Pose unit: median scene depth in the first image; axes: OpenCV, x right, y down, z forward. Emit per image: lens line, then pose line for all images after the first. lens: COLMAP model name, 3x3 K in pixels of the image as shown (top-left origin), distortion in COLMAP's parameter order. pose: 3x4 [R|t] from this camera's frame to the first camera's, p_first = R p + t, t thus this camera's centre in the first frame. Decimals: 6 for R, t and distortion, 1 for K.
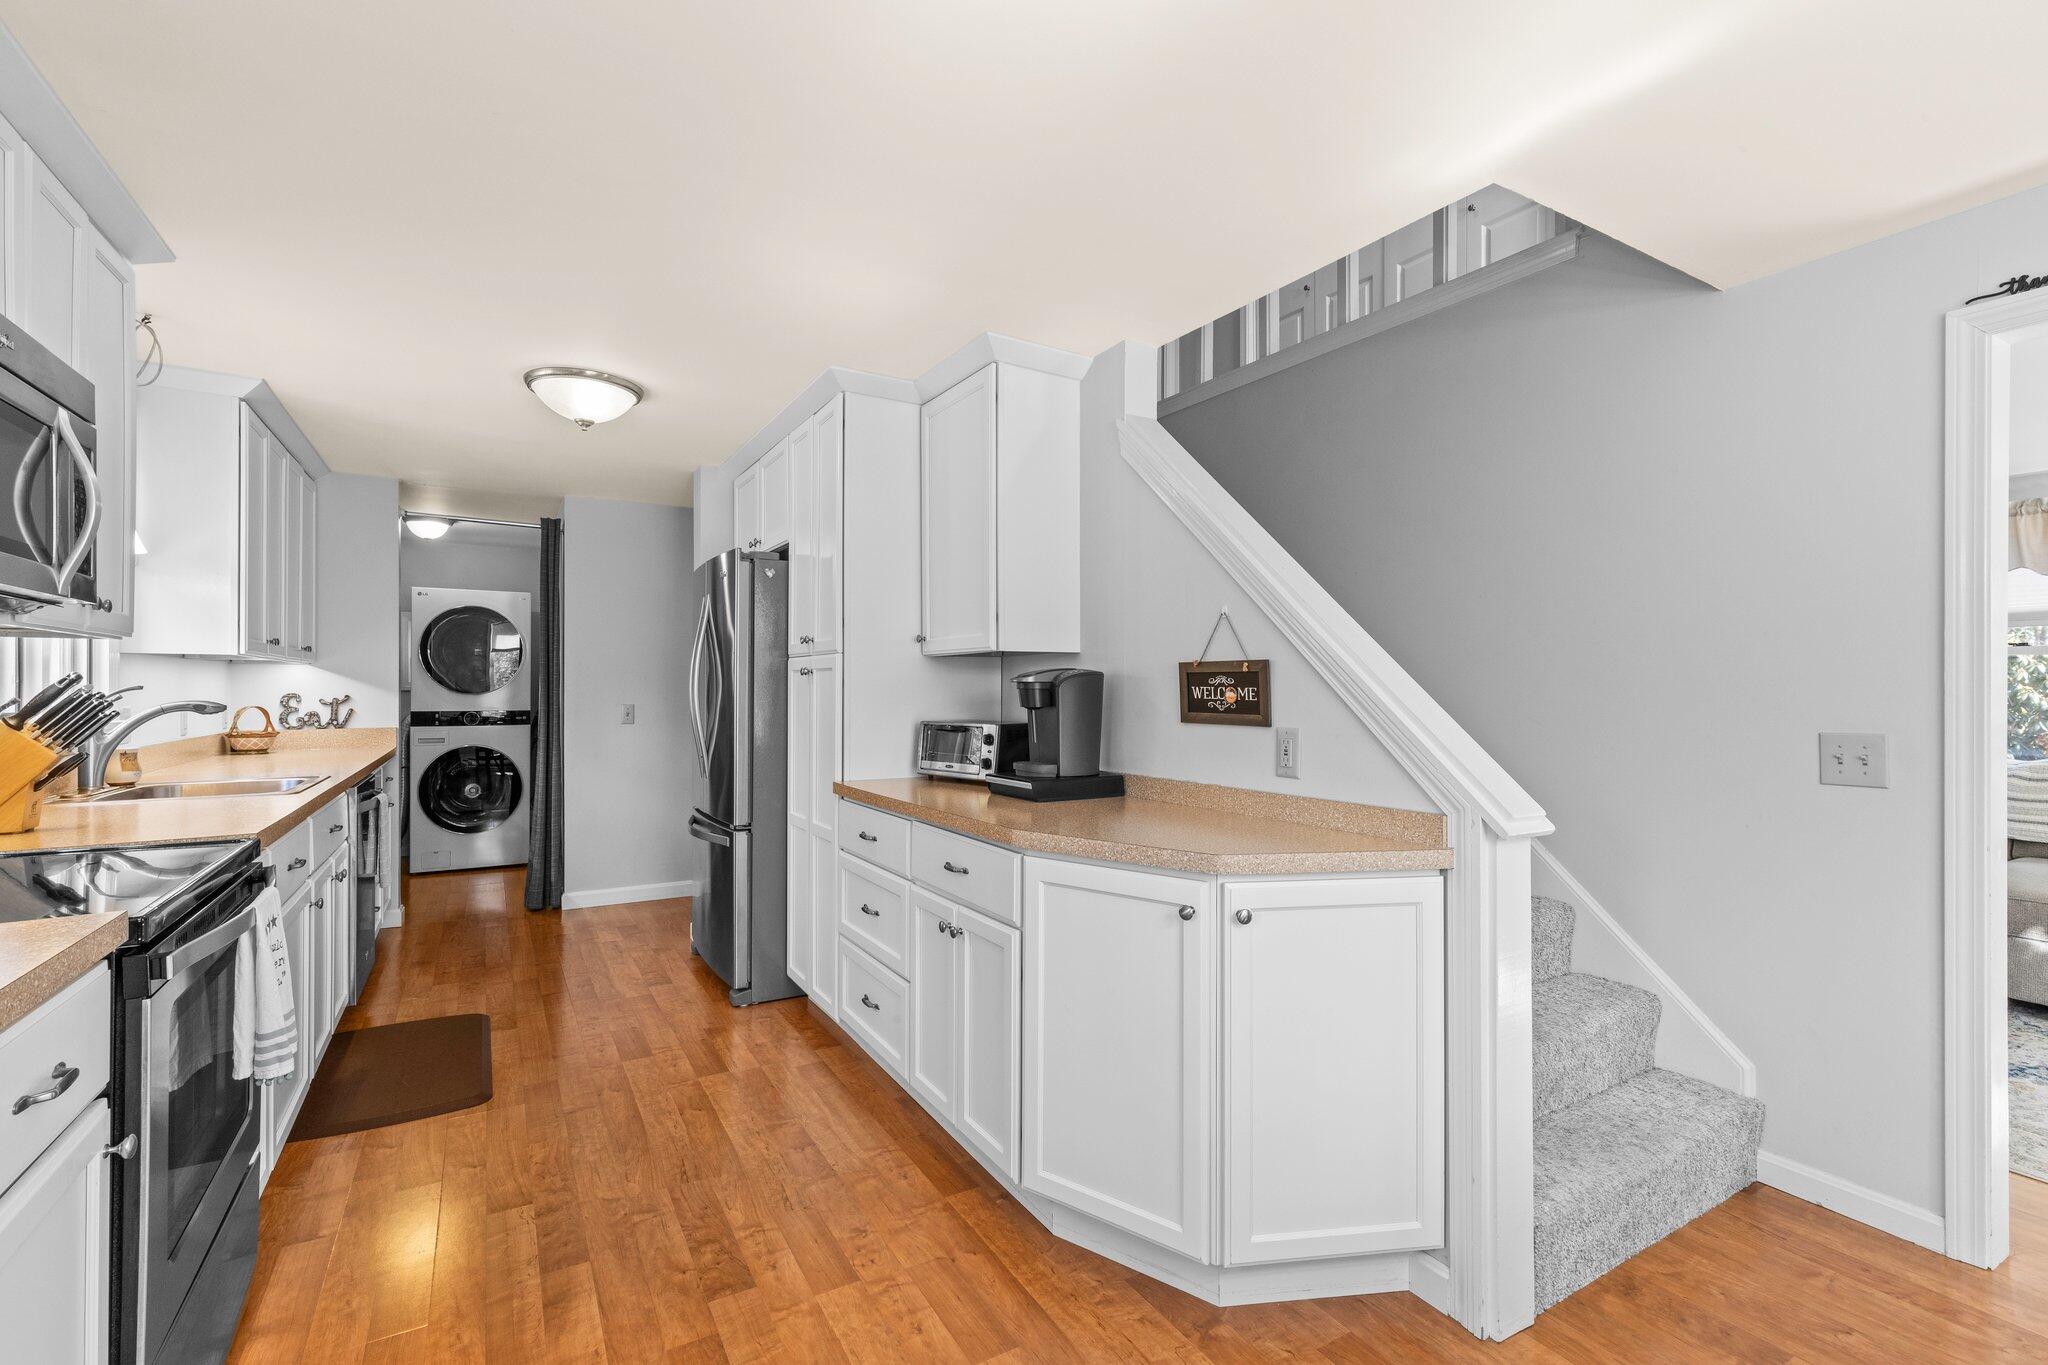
lens RADIAL K [[922.2, 0, 1033.6], [0, 922.2, 683.3], [0, 0, 1]] dist [0.001723, -0.000227]
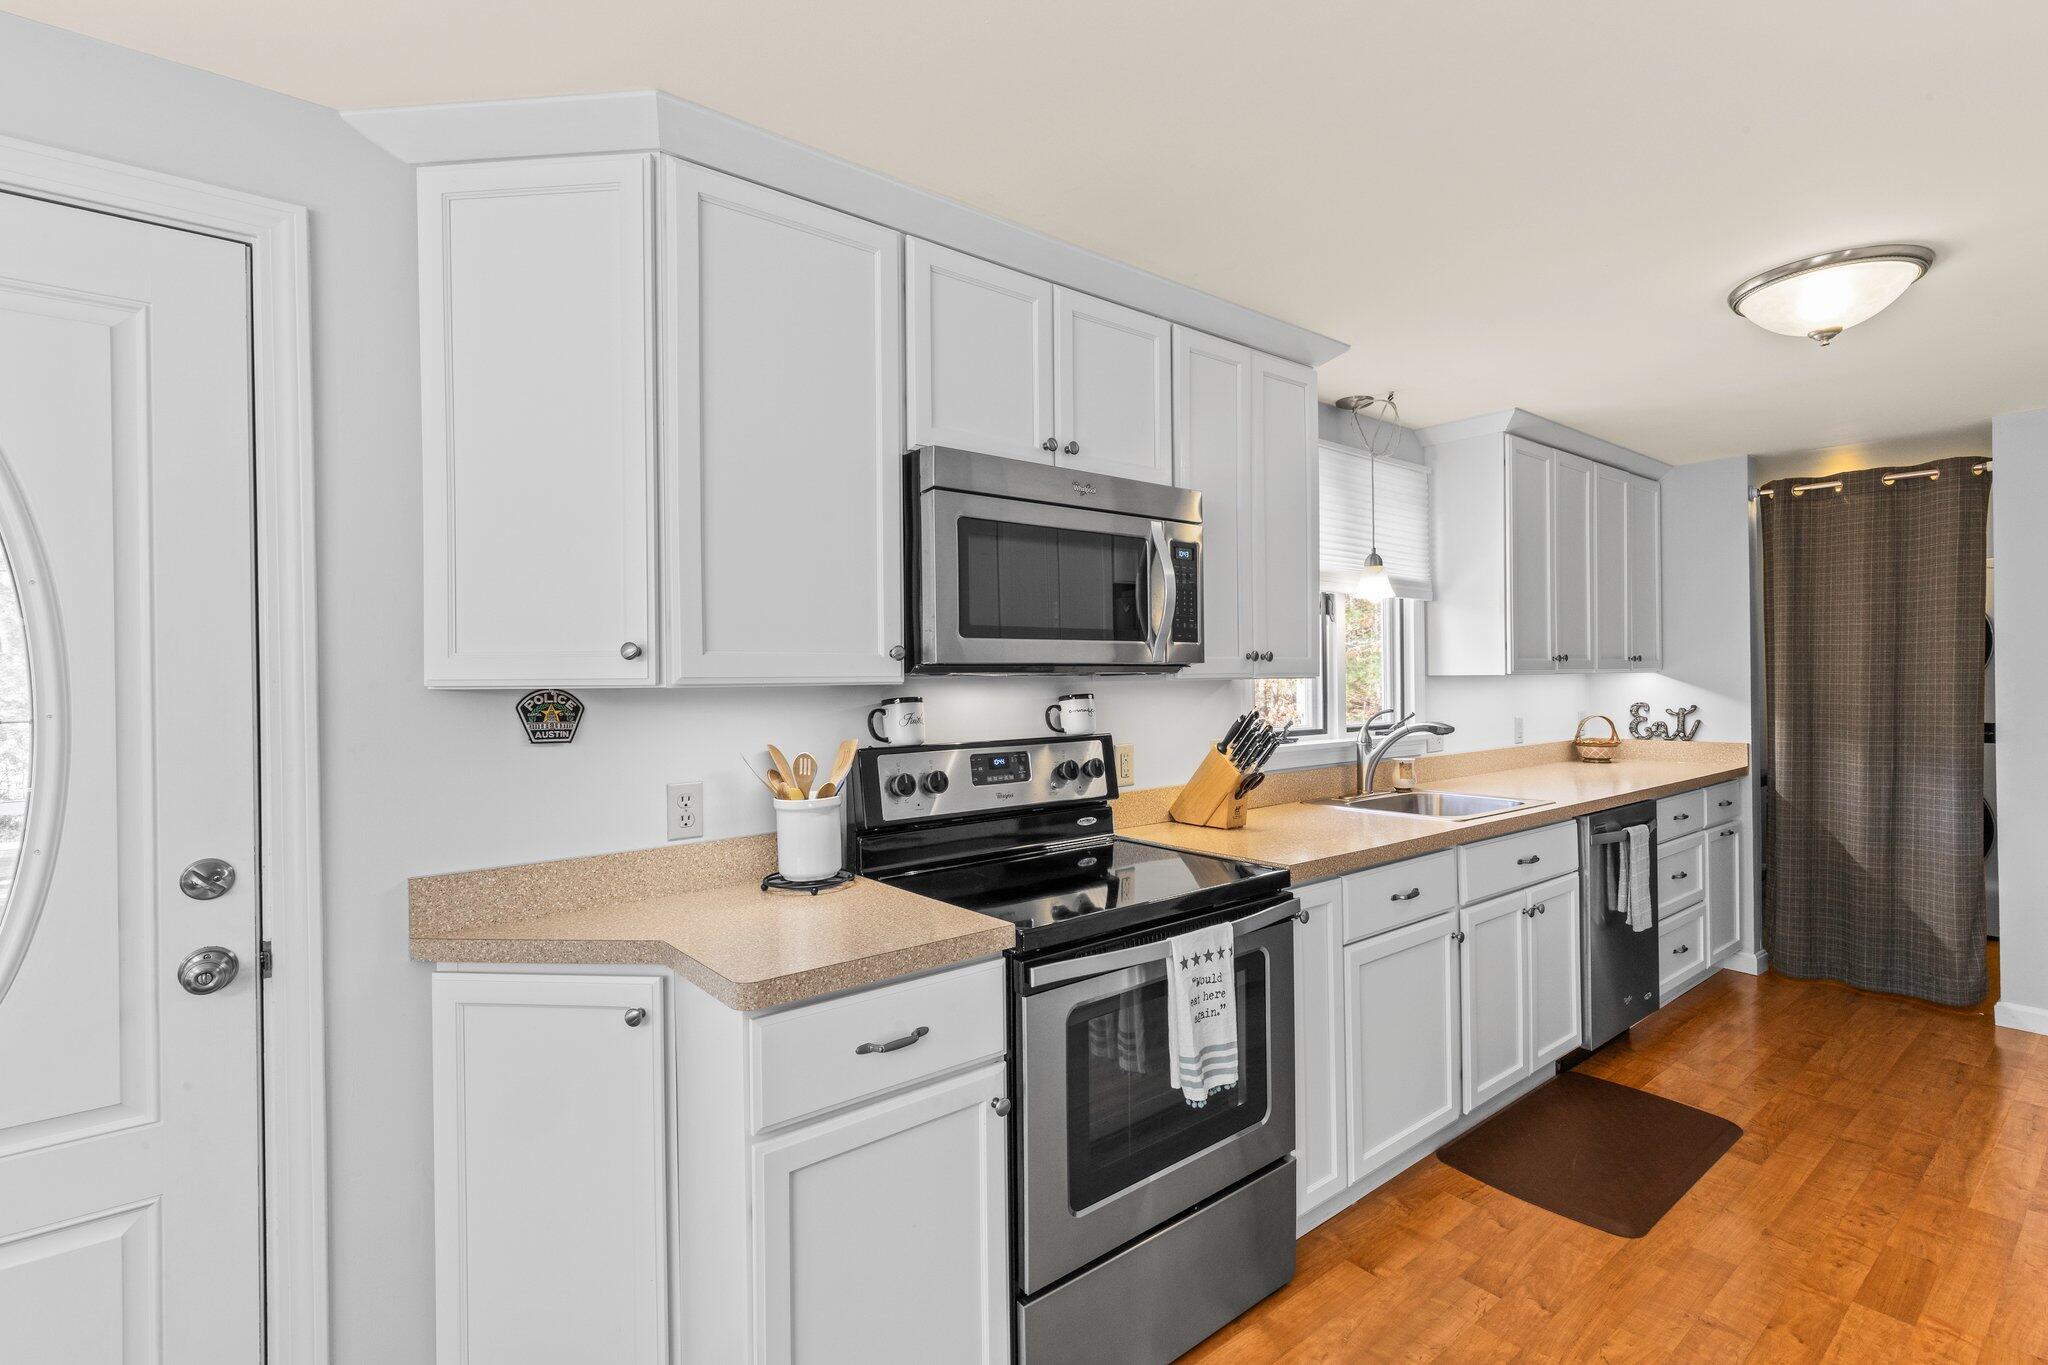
lens RADIAL K [[922.2, 0, 1021.3], [0, 922.2, 675.1], [0, 0, 1]] dist [0.001723, -0.000227]
pose [[0.130331, -0.008411, -0.991435, 0.087554], [0.019737, 0.999788, -0.005887, -0.026915], [0.991274, -0.018801, 0.130470, 0.236179]]
